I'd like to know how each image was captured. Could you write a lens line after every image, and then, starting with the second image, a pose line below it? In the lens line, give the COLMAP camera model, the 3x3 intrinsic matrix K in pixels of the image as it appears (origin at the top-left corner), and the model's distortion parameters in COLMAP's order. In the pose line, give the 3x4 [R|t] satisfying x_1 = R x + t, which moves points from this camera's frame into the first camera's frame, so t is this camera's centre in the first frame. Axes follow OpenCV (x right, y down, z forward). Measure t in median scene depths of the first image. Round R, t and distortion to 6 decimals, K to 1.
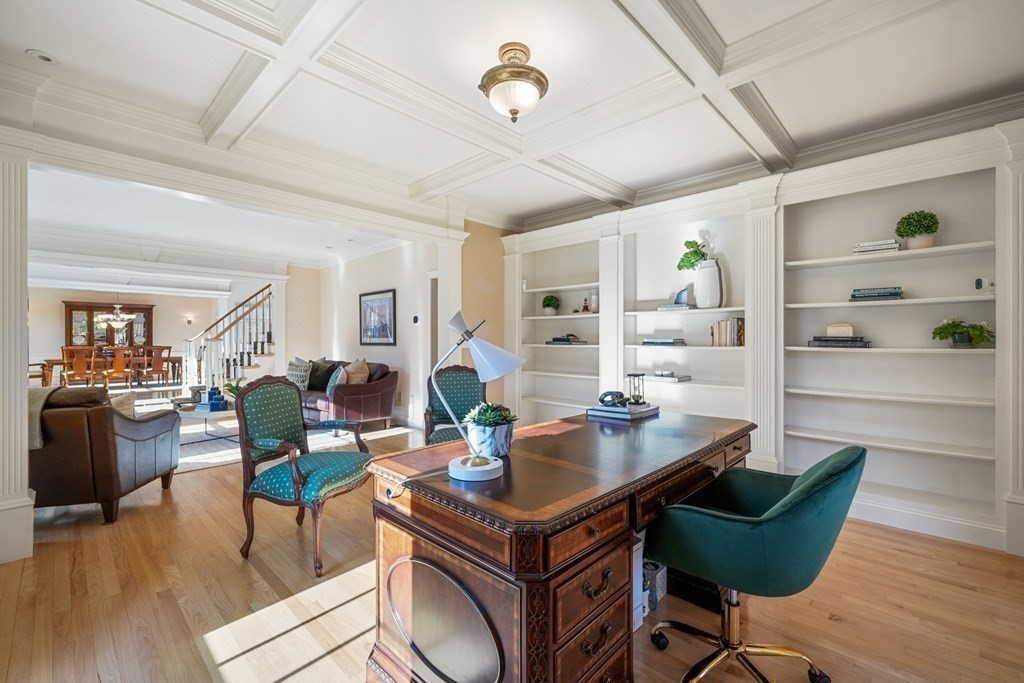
lens RADIAL K [[436.6, 0, 514.0], [0, 436.6, 341.2], [0, 0, 1]] dist [0.001252, 0.000068]
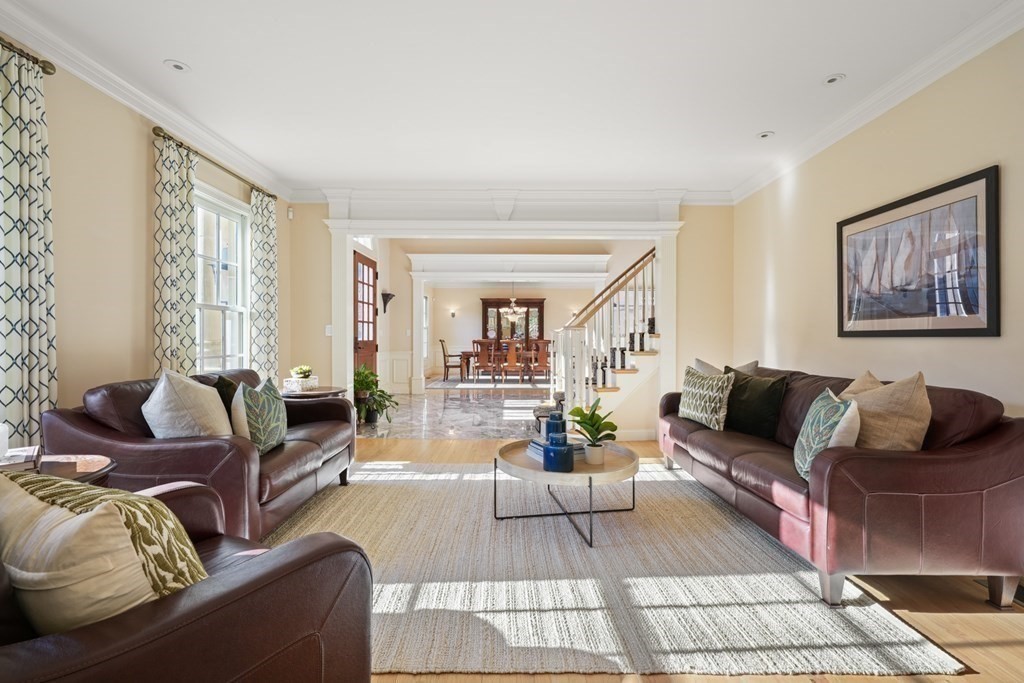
lens RADIAL K [[436.6, 0, 514.0], [0, 436.6, 341.2], [0, 0, 1]] dist [0.001252, 0.000068]
pose [[0.685271, 0.008203, -0.728242, -0.236928], [-0.005058, 0.999966, 0.006504, 0.011211], [0.728271, -0.000774, 0.685289, 0.423259]]
